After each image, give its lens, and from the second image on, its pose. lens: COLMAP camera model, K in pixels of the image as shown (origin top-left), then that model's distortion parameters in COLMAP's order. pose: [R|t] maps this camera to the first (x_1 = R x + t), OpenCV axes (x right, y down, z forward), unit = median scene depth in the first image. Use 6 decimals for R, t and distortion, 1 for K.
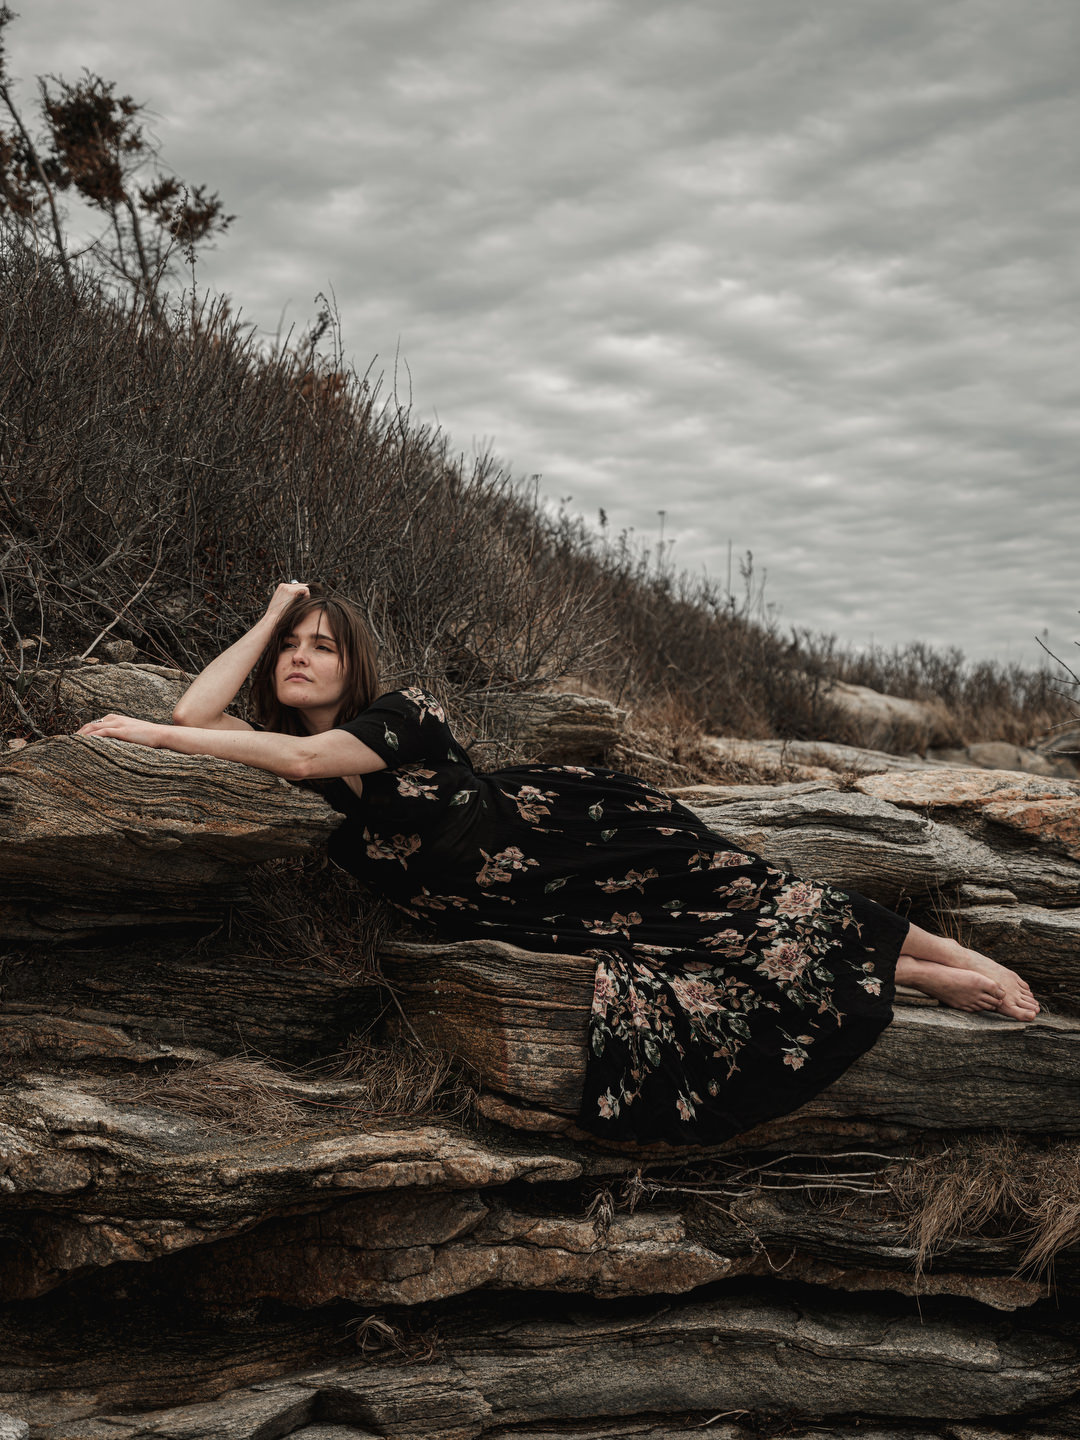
lens RADIAL K [[2336.7, 0, 540.0], [0, 2336.7, 720.0], [0, 0, 1]] dist [0.012298, 0.003478]
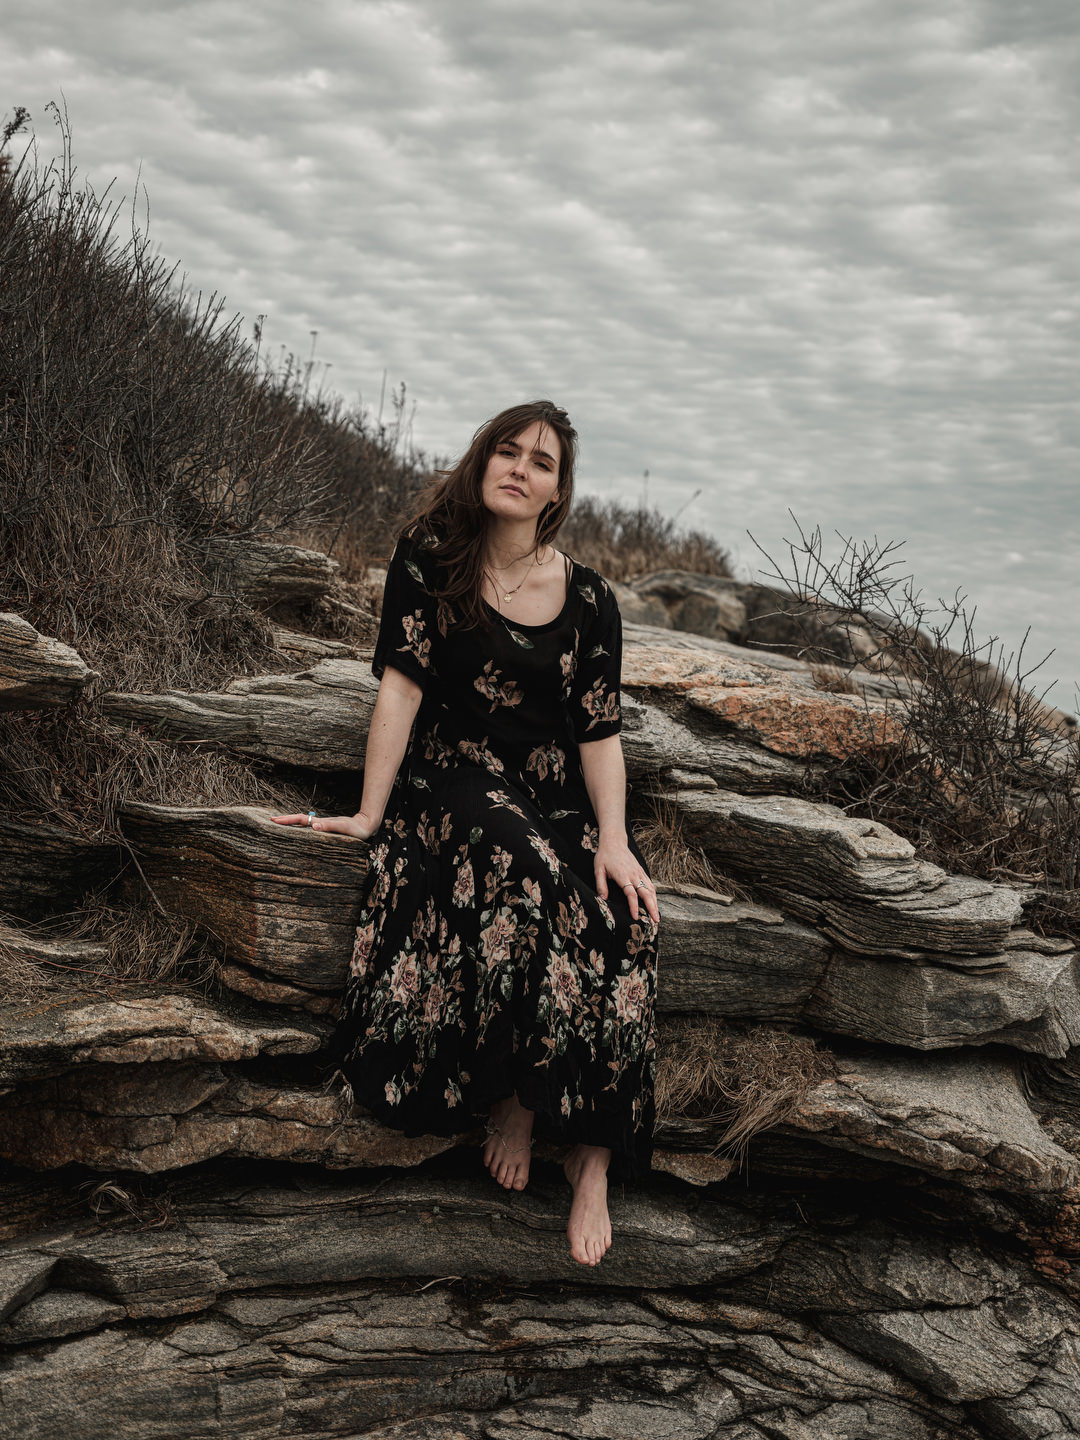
lens RADIAL K [[2243.4, 0, 505.5], [0, 2243.4, 743.0], [0, 0, 1]] dist [0.000861, 0.077608]
pose [[0.981374, 0.068593, 0.179443, -0.086296], [-0.086661, 0.991711, 0.094863, -0.035858], [-0.171448, -0.108647, 0.979184, 0.047340]]
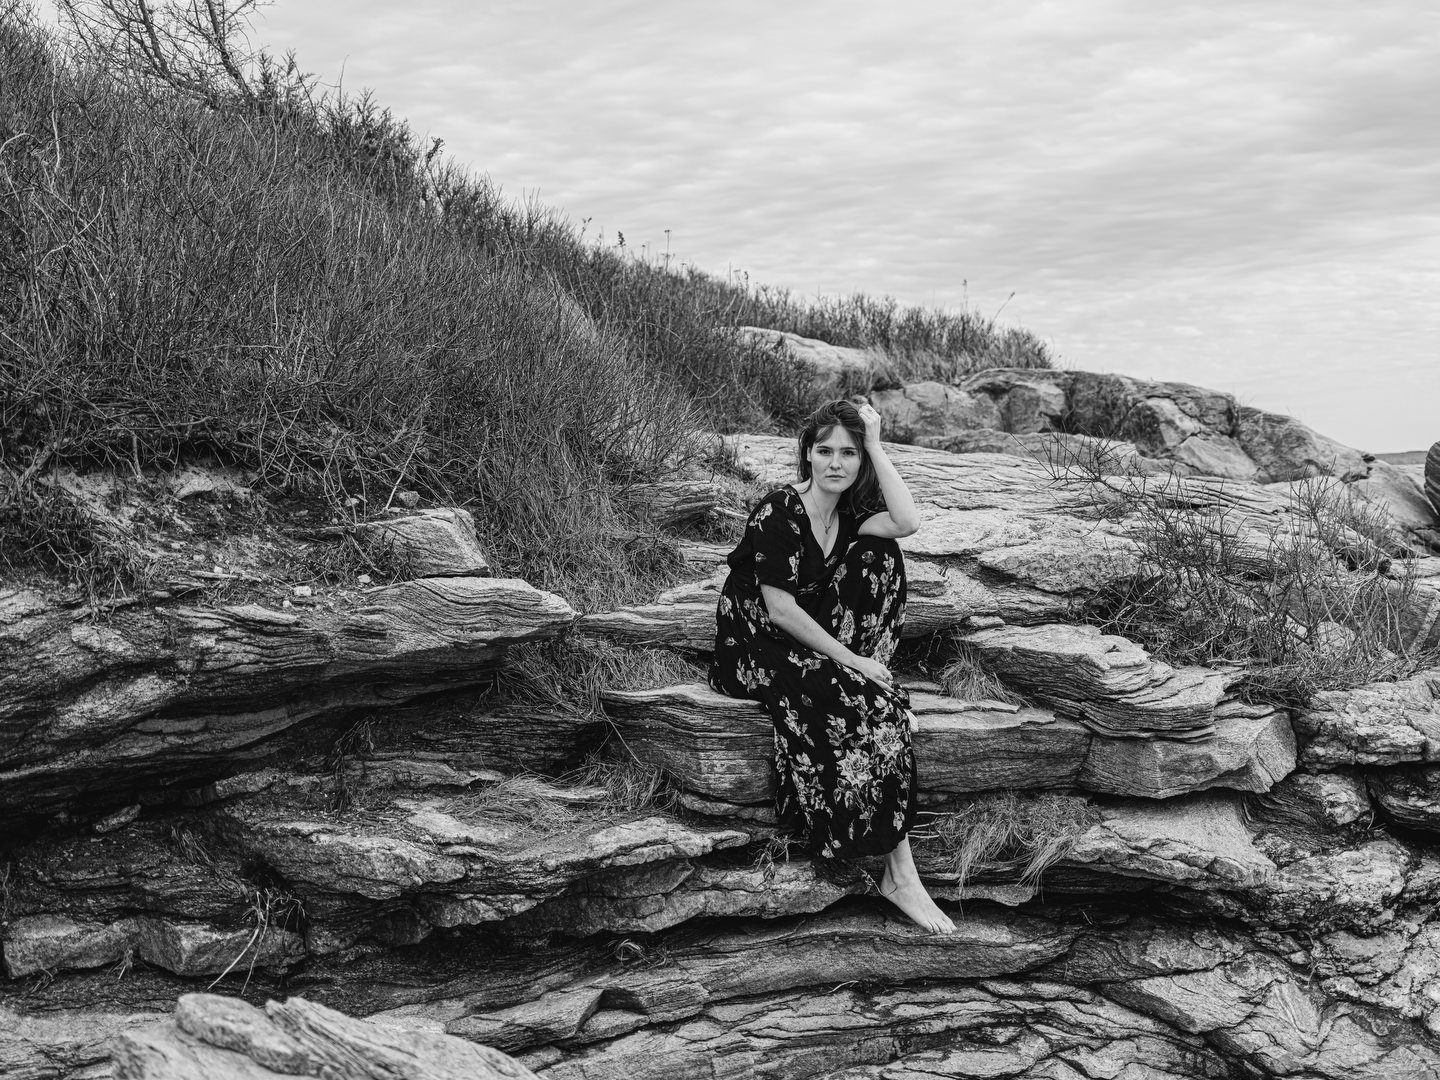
lens RADIAL K [[2158.9, 0, 720.0], [0, 2158.9, 540.0], [0, 0, 1]] dist [0.019433, -0.061080]
pose [[0.993209, -0.041221, 0.108799, -0.149476], [0.028754, 0.993091, 0.113766, -0.168503], [-0.112737, -0.109865, 0.987532, -0.396113]]
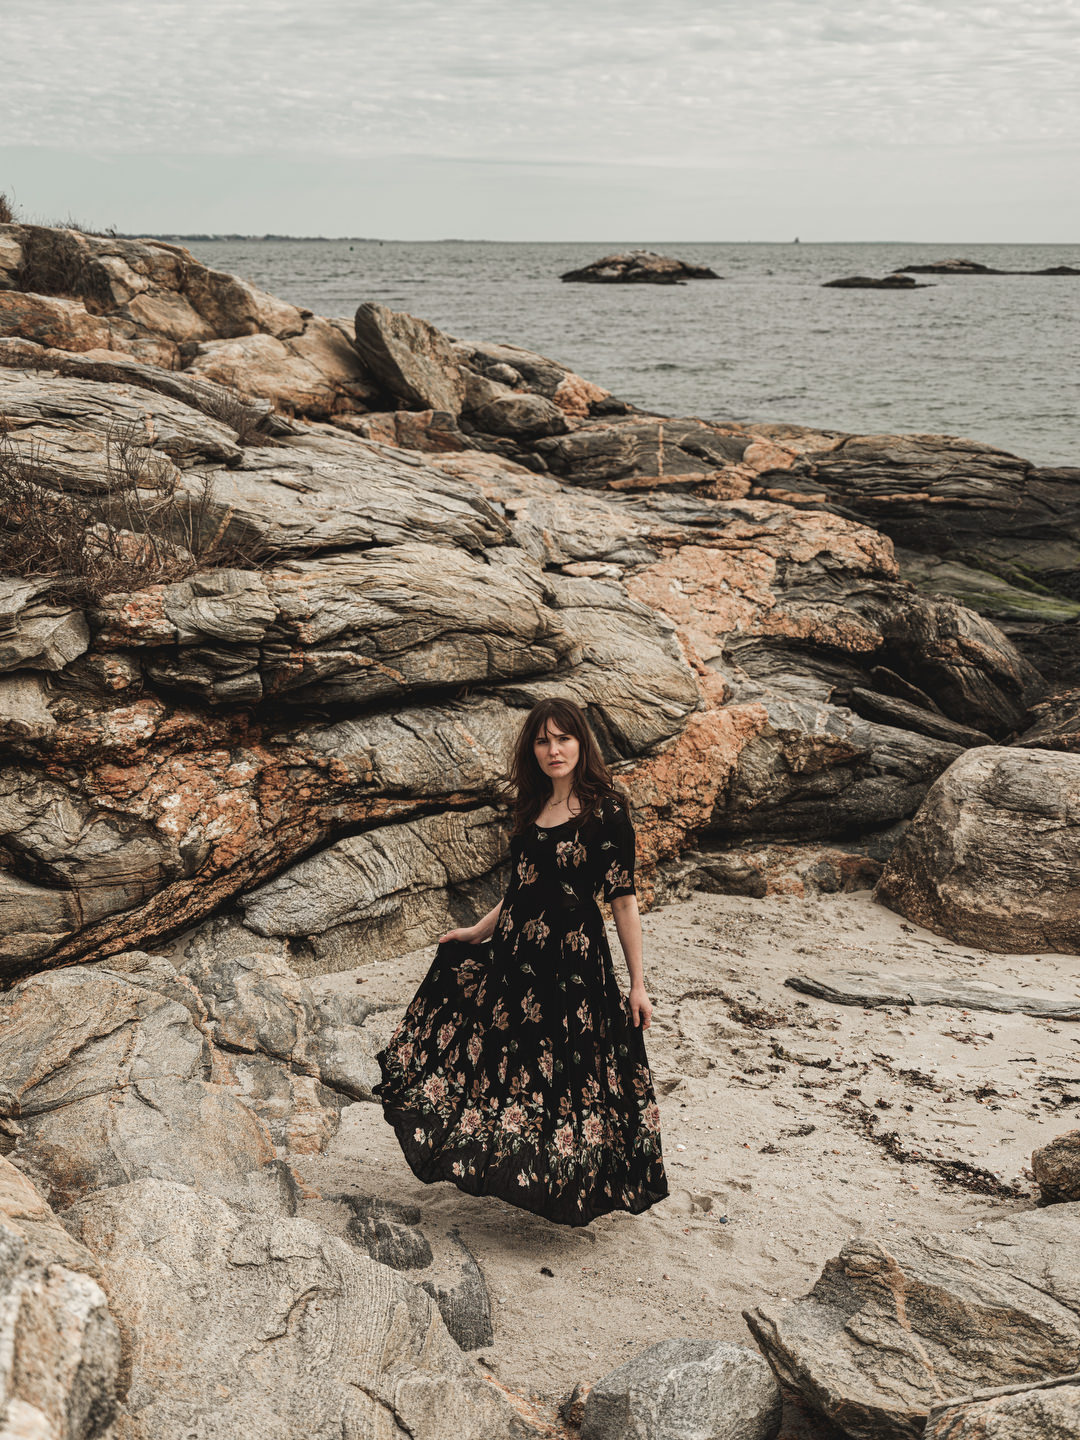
lens RADIAL K [[2320.7, 0, 540.0], [0, 2320.7, 720.0], [0, 0, 1]] dist [0.013795, -0.011930]
pose [[0.901175, -0.088652, 0.424293, -0.172783], [-0.039365, 0.958078, 0.283790, -0.463696], [-0.431664, -0.272447, 0.859906, -1.252095]]
